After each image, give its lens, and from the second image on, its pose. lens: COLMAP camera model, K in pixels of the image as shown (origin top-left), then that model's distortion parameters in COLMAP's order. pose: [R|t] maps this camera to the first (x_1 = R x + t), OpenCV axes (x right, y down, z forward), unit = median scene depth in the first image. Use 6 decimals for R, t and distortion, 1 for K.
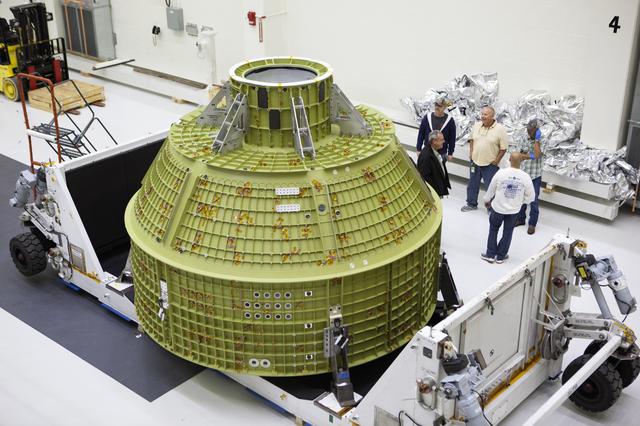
lens RADIAL K [[847.5, 0, 320.0], [0, 847.5, 213.0], [0, 0, 1]] dist [0.045917, -0.062892]
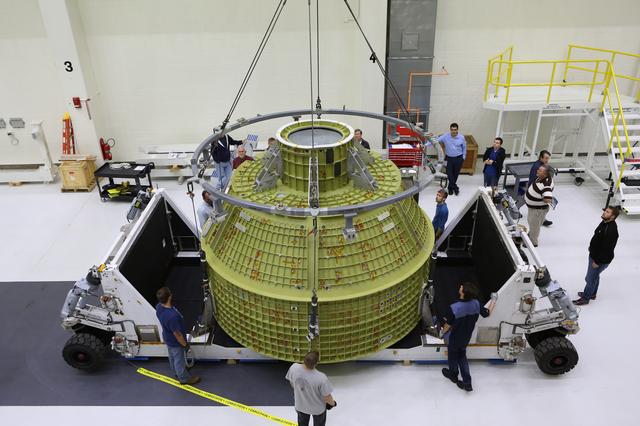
lens RADIAL K [[526.1, 0, 320.0], [0, 526.1, 213.0], [0, 0, 1]] dist [-0.041429, 0.010576]
pose [[0.763145, -0.328339, 0.556599, -0.560326], [0.289045, 0.943777, 0.160431, -0.187335], [-0.577981, 0.038450, 0.815144, 0.343816]]
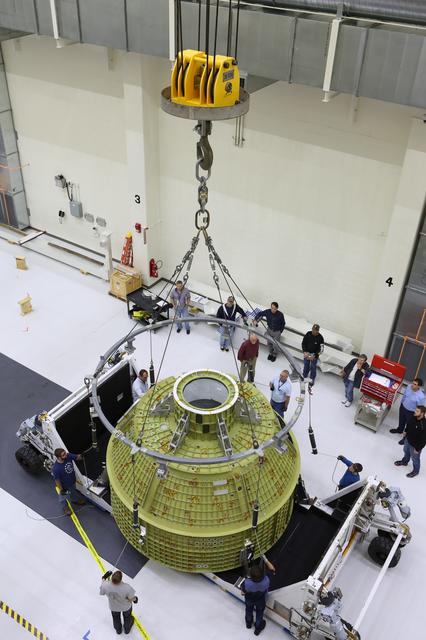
lens RADIAL K [[596.1, 0, 213.0], [0, 596.1, 320.0], [0, 0, 1]] dist [-0.048228, 0.003253]
pose [[0.990978, -0.047275, 0.125411, -0.173091], [0.021001, 0.978938, 0.203073, -0.544794], [-0.132369, -0.198607, 0.971099, -0.061156]]
